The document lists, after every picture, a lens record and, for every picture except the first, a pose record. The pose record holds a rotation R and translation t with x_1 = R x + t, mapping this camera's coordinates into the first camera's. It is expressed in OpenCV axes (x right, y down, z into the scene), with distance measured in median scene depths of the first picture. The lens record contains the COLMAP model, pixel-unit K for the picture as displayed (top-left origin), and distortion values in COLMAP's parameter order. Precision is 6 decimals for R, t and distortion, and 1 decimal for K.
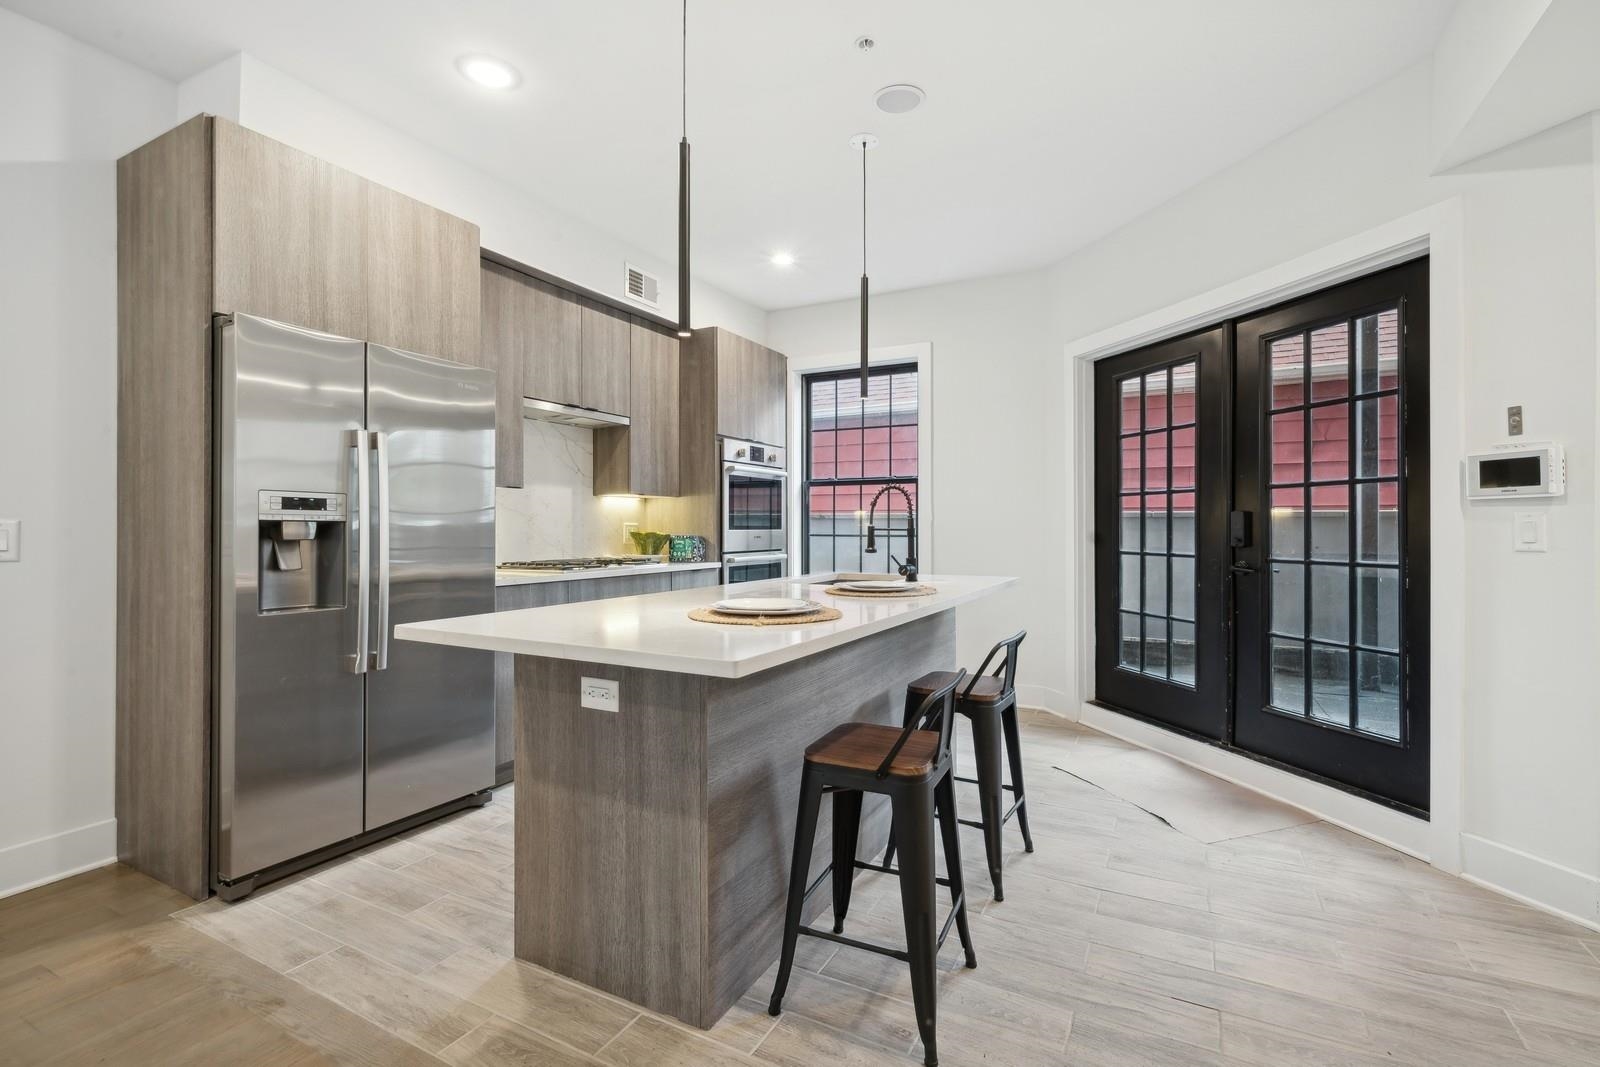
lens RADIAL K [[729.9, 0, 813.0], [0, 729.9, 517.2], [0, 0, 1]] dist [-0.001434, 0.000258]
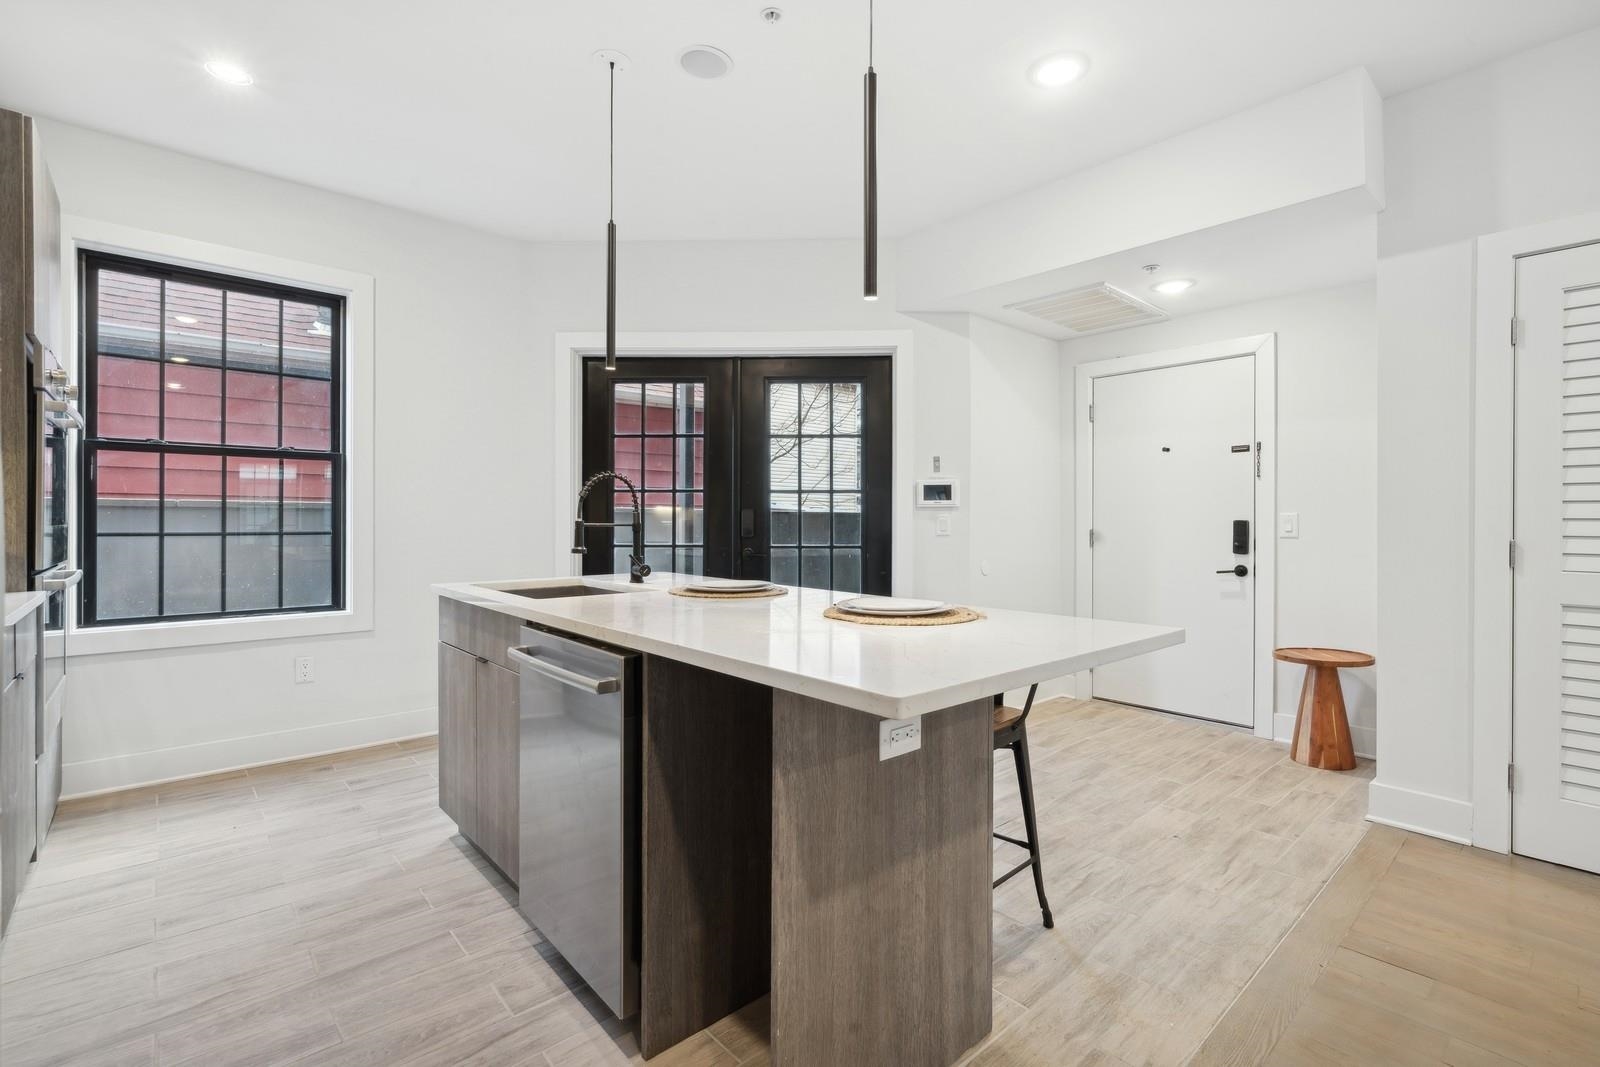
lens RADIAL K [[729.9, 0, 813.0], [0, 729.9, 517.2], [0, 0, 1]] dist [-0.001434, 0.000258]
pose [[0.346360, 0.005626, 0.938085, -0.563660], [-0.015111, 0.999886, -0.000417, 0.003820], [-0.937980, -0.014031, 0.346405, 0.431468]]
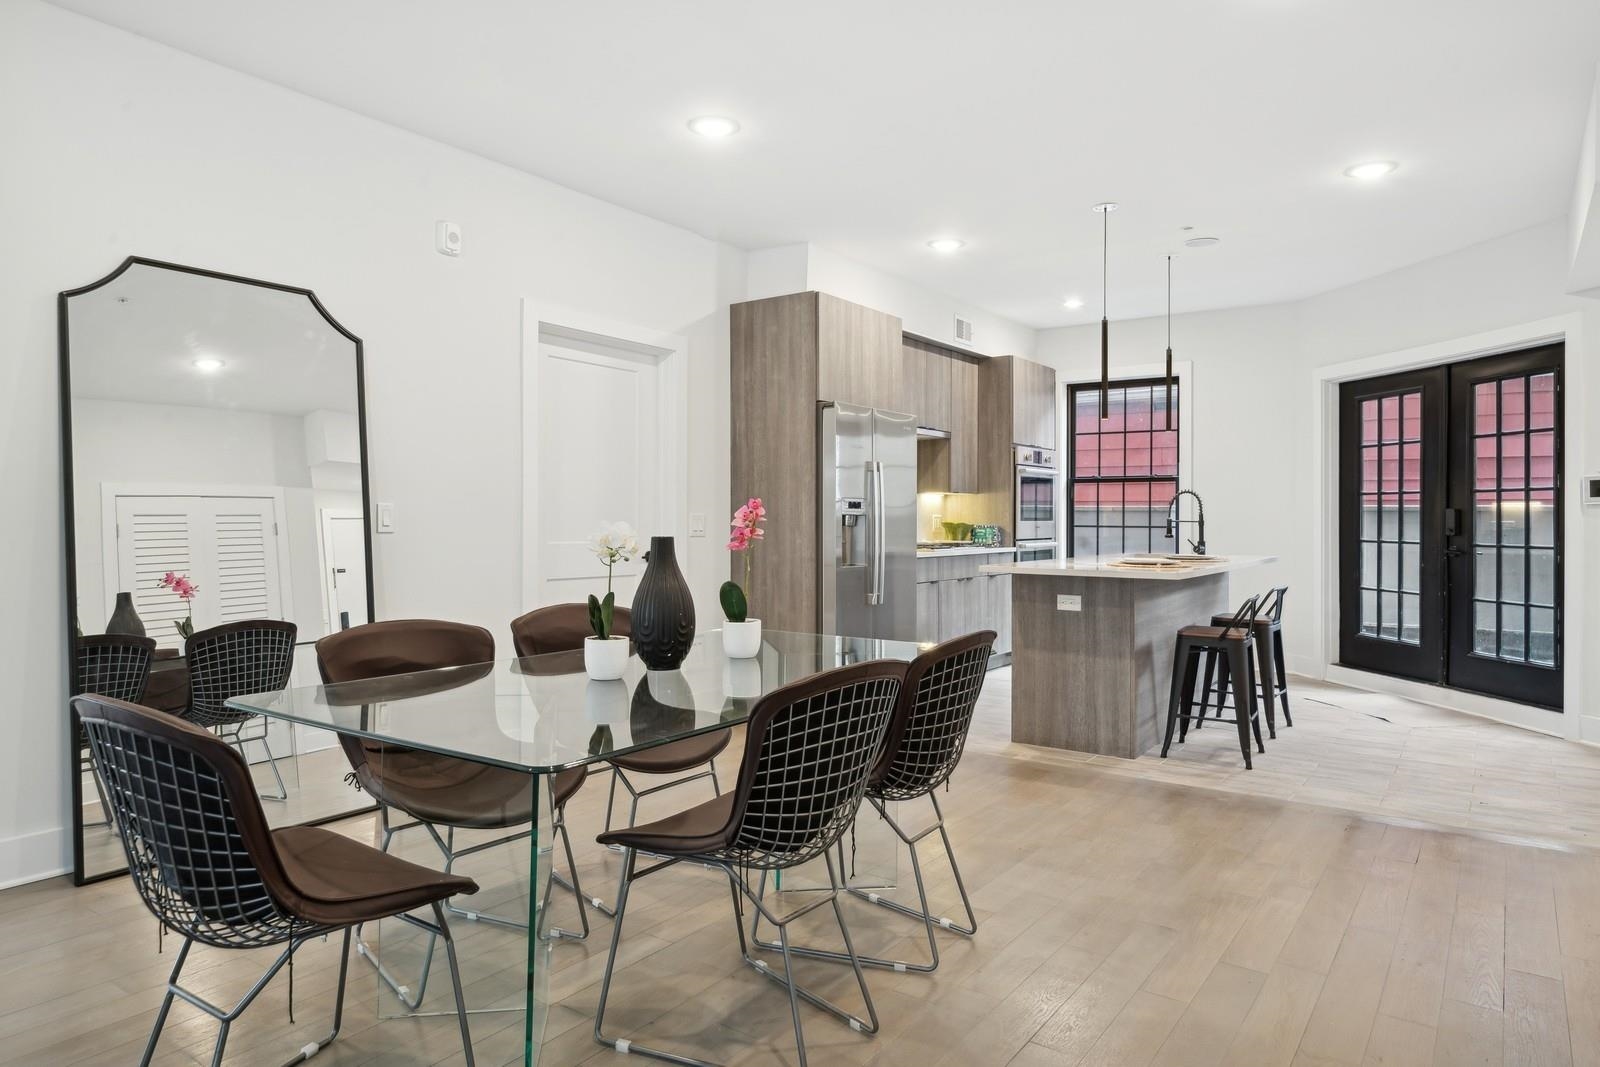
lens RADIAL K [[985.7, 0, 808.2], [0, 985.7, 505.8], [0, 0, 1]] dist [-0.000990, 0.000796]
pose [[0.990492, 0.002271, -0.137550, -0.332344], [-0.002074, 0.999997, 0.001571, -0.013926], [0.137554, -0.001270, 0.990494, -0.938785]]
